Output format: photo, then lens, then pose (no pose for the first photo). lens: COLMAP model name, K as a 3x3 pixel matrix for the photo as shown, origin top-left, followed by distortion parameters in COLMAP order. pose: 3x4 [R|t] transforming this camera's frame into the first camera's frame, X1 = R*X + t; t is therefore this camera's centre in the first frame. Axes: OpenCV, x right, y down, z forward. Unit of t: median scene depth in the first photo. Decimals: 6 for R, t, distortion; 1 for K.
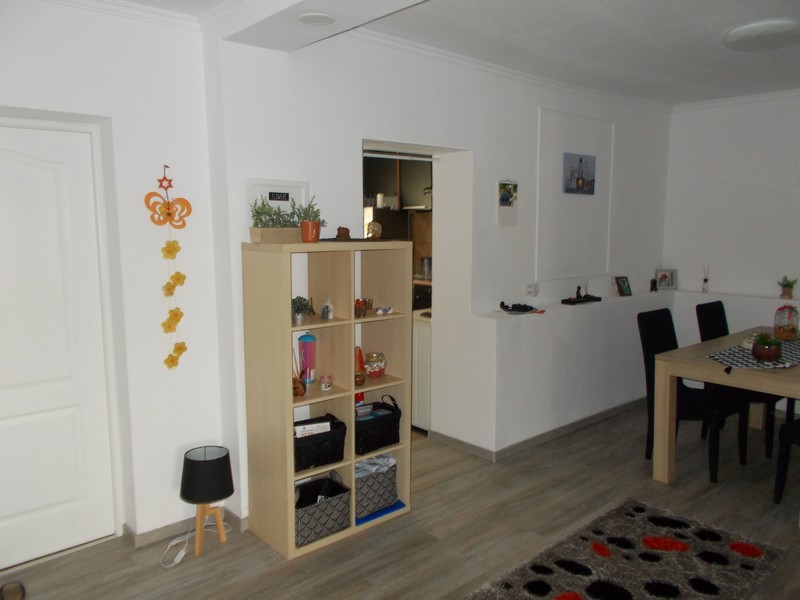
lens RADIAL K [[607.8, 0, 400.0], [0, 607.8, 300.0], [0, 0, 1]] dist [0.003187, 0.011330]
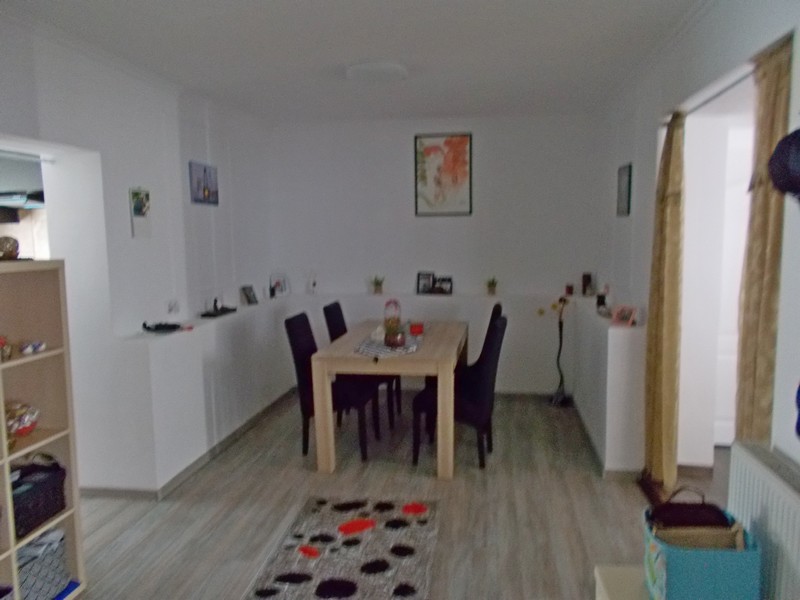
lens RADIAL K [[604.3, 0, 400.0], [0, 604.3, 300.0], [0, 0, 1]] dist [0.001197, -0.010855]
pose [[0.768582, -0.084259, 0.634178, -0.126517], [0.097149, 0.995164, 0.014483, -0.007481], [-0.632332, 0.050478, 0.773052, 0.080059]]
